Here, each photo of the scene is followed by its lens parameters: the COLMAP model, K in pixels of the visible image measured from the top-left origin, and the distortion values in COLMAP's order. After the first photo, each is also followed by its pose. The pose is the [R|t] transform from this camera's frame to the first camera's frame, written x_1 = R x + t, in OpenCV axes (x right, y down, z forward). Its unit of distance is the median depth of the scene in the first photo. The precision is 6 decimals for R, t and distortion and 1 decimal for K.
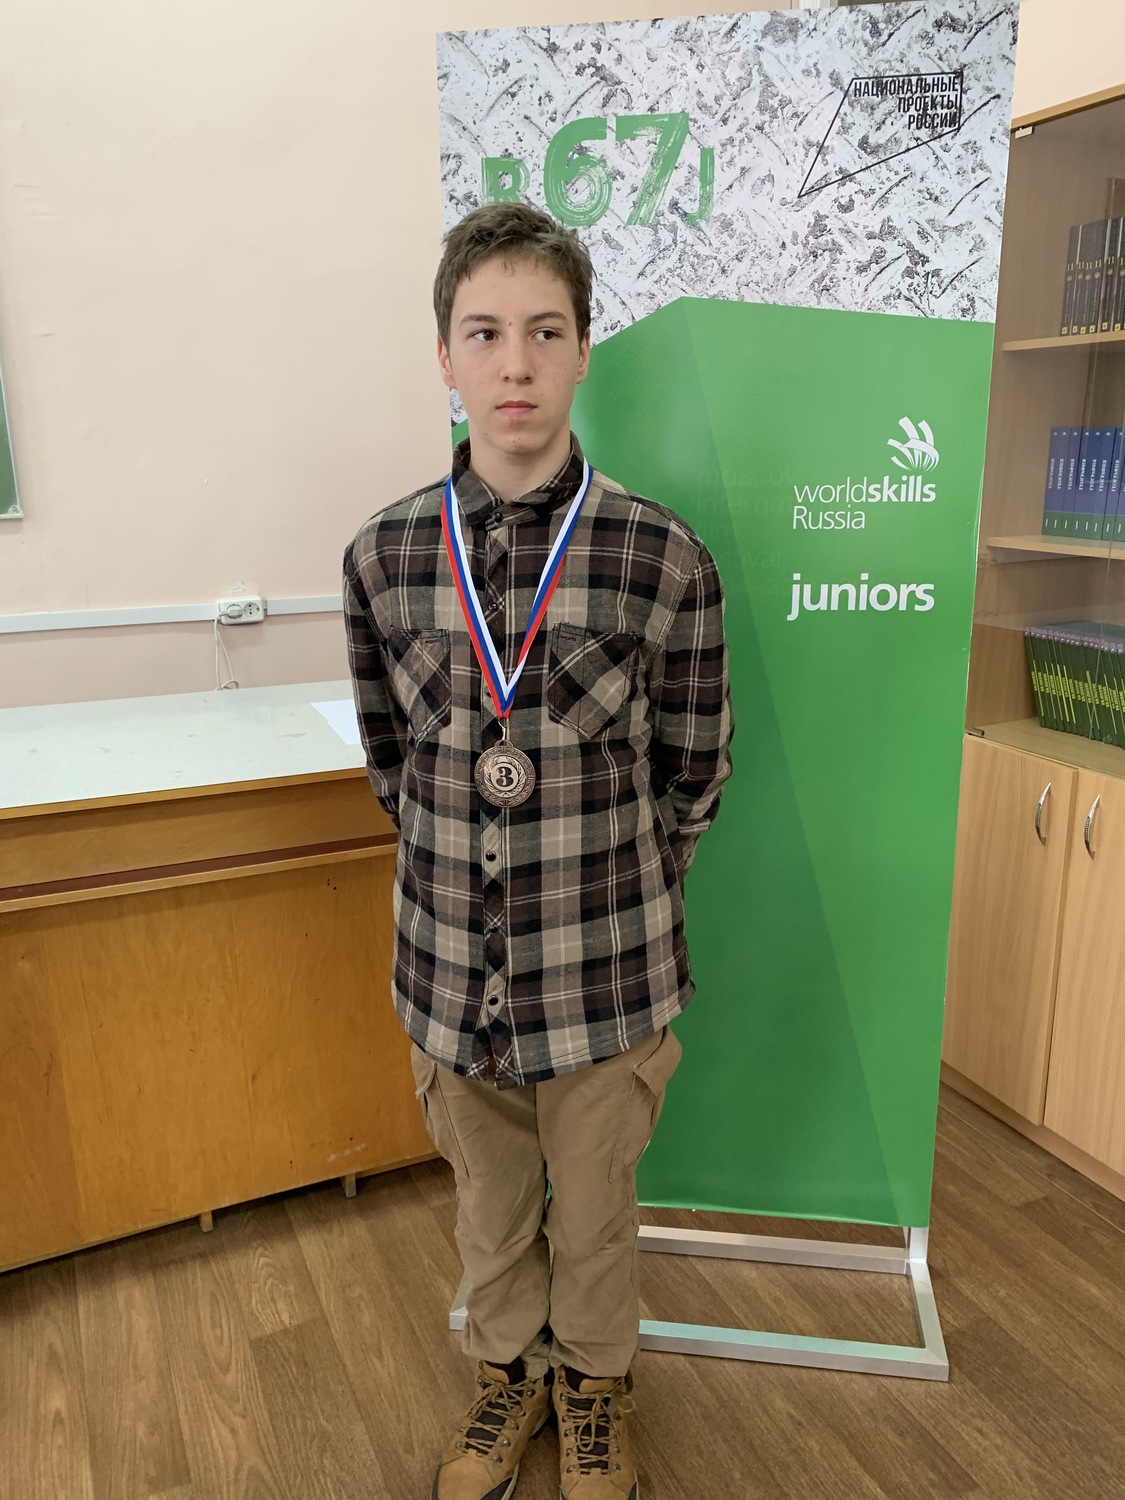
lens RADIAL K [[1144.0, 0, 574.8], [0, 1144.0, 737.8], [0, 0, 1]] dist [0.012727, -0.004760]
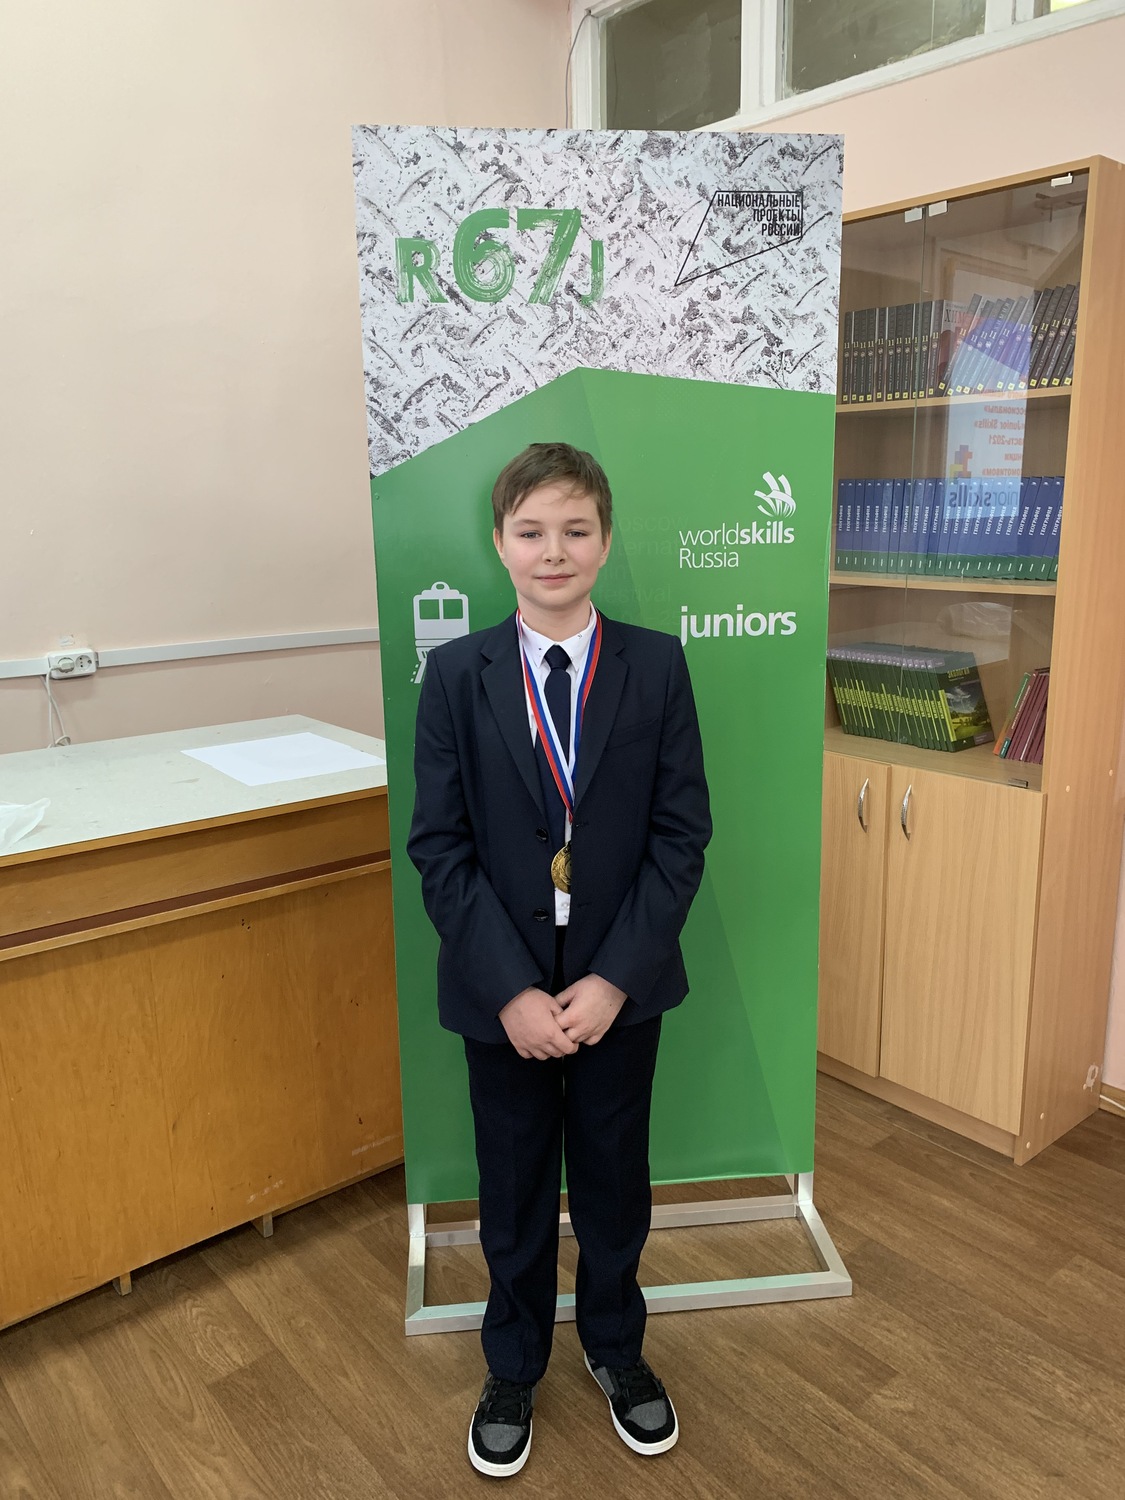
lens RADIAL K [[1144.0, 0, 575.7], [0, 1144.0, 734.5], [0, 0, 1]] dist [0.012727, -0.004760]
pose [[0.966799, -0.056215, 0.249277, -0.213215], [0.066607, 0.997219, -0.033444, 0.017058], [-0.246704, 0.048937, 0.967855, -0.082066]]
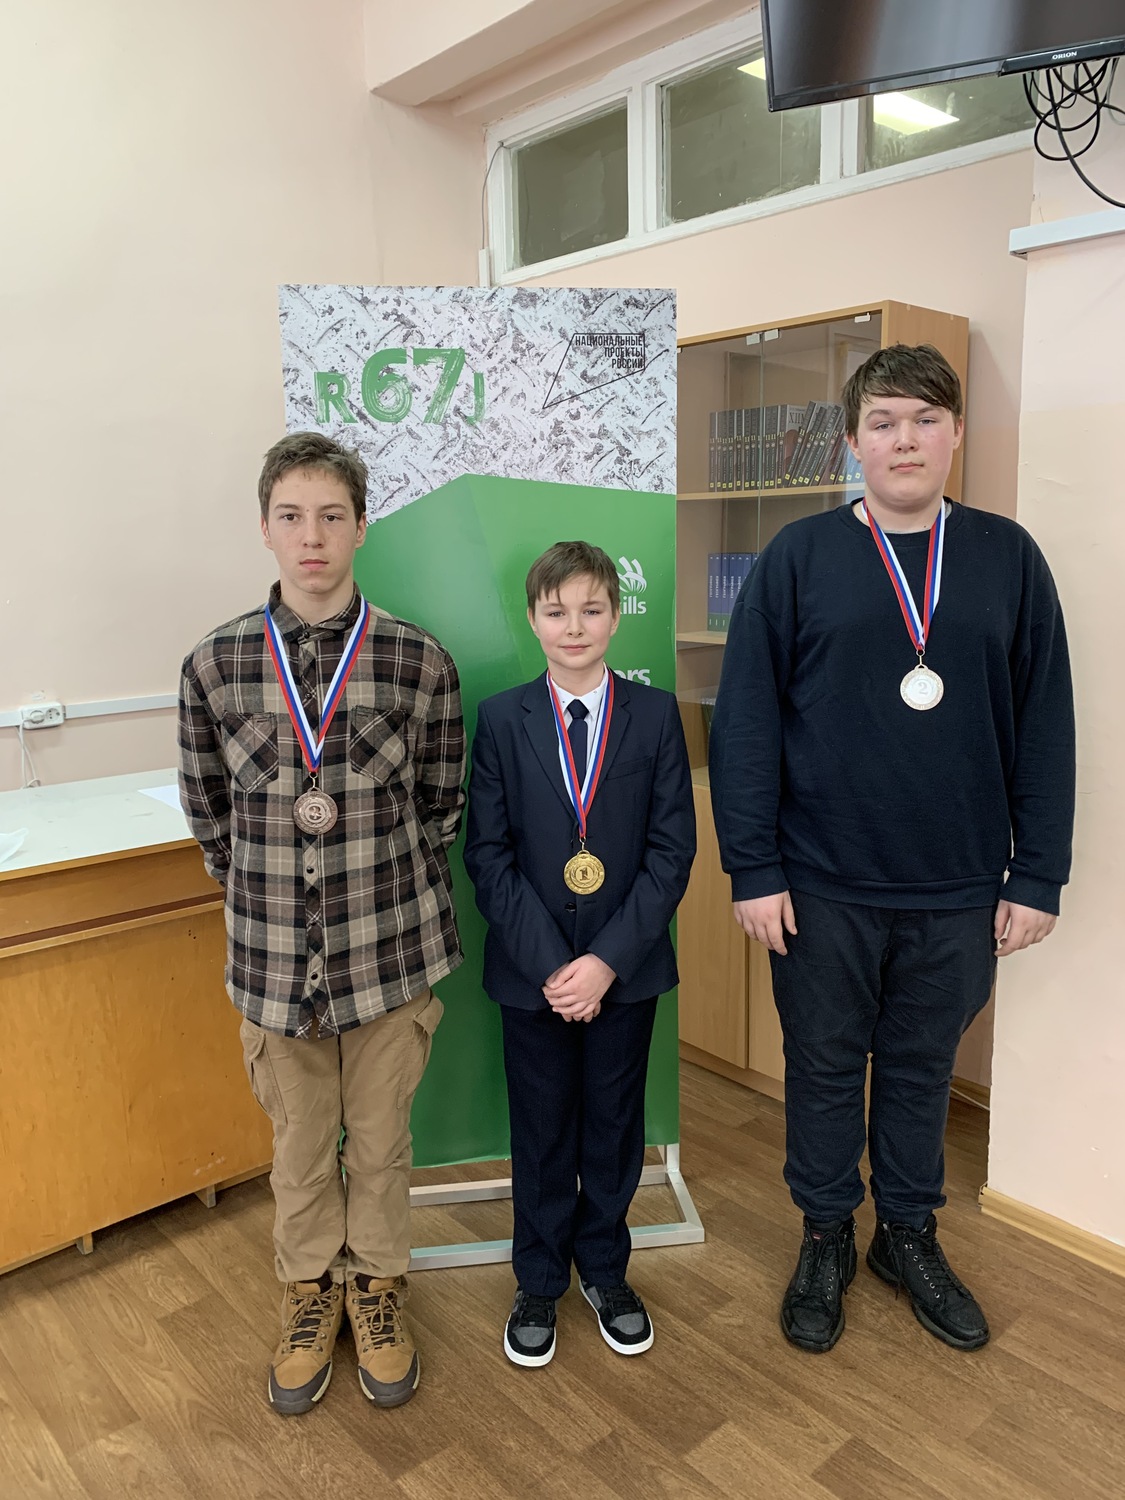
lens RADIAL K [[1144.0, 0, 567.1], [0, 1144.0, 739.5], [0, 0, 1]] dist [0.012727, -0.004760]
pose [[0.960056, -0.054653, 0.274419, -0.188834], [0.075921, 0.994828, -0.067482, 0.042924], [-0.269312, 0.085621, 0.959239, -0.347168]]
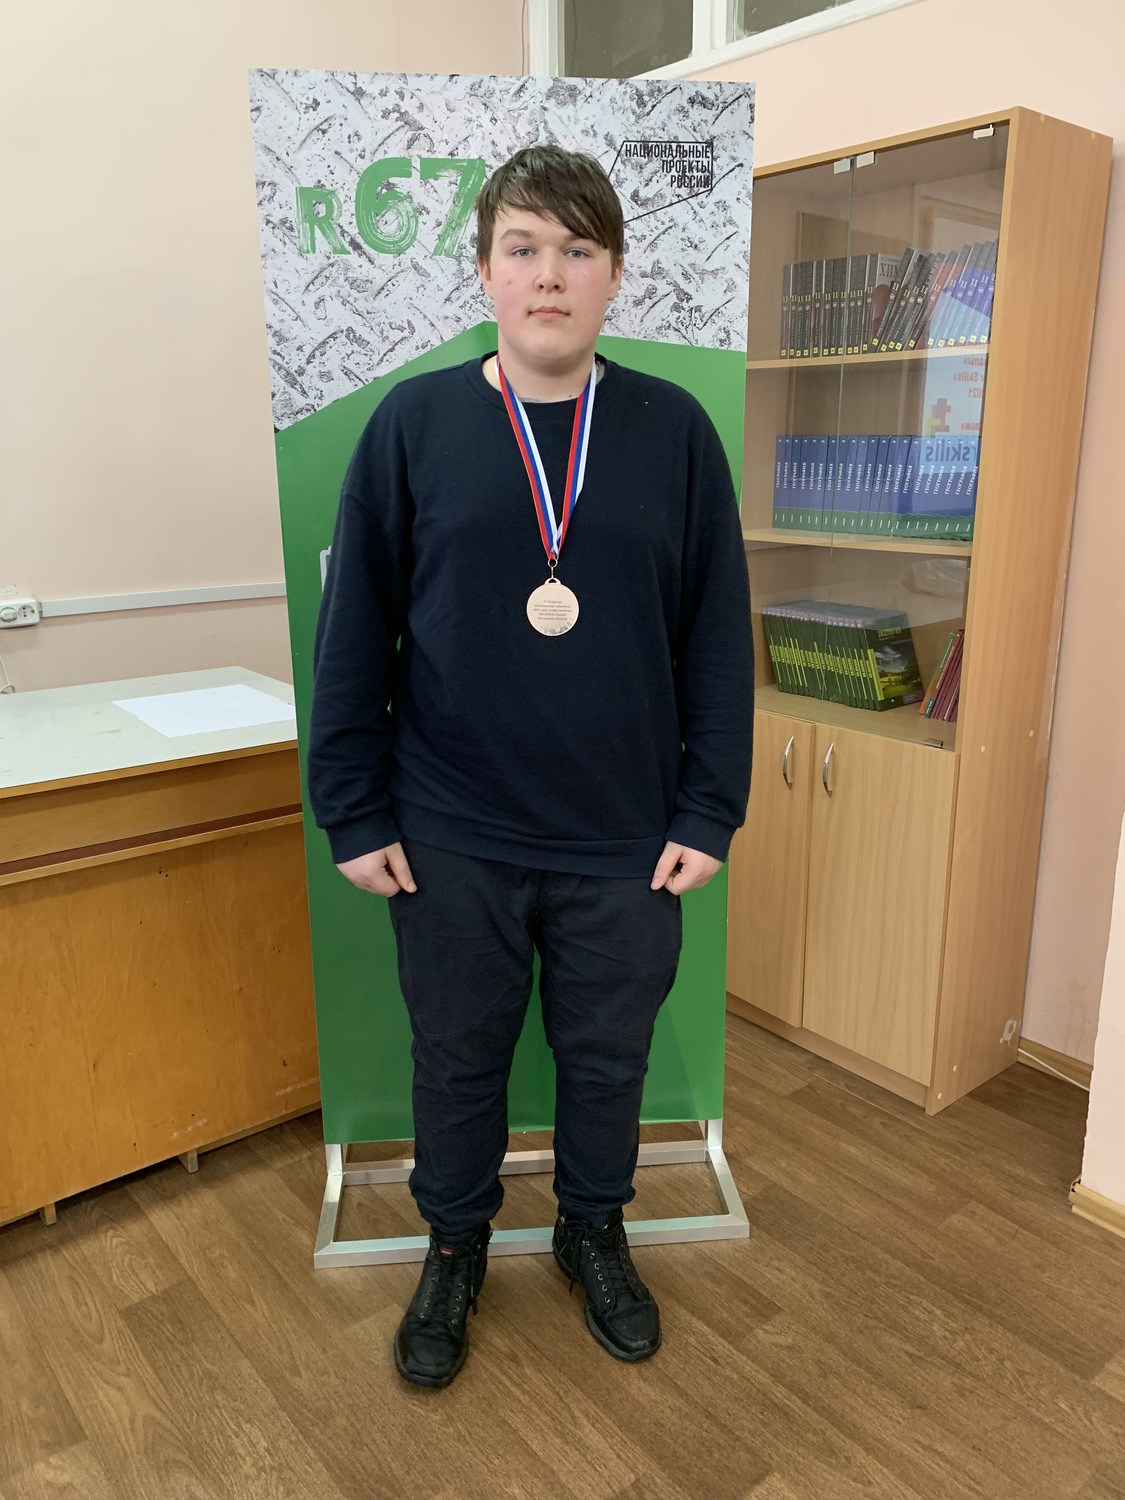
lens RADIAL K [[1144.0, 0, 577.4], [0, 1144.0, 743.8], [0, 0, 1]] dist [0.012727, -0.004760]
pose [[0.969618, -0.056635, 0.237977, -0.110434], [0.053568, 0.998377, 0.019338, 0.014682], [-0.238686, -0.006003, 0.971078, -0.122039]]
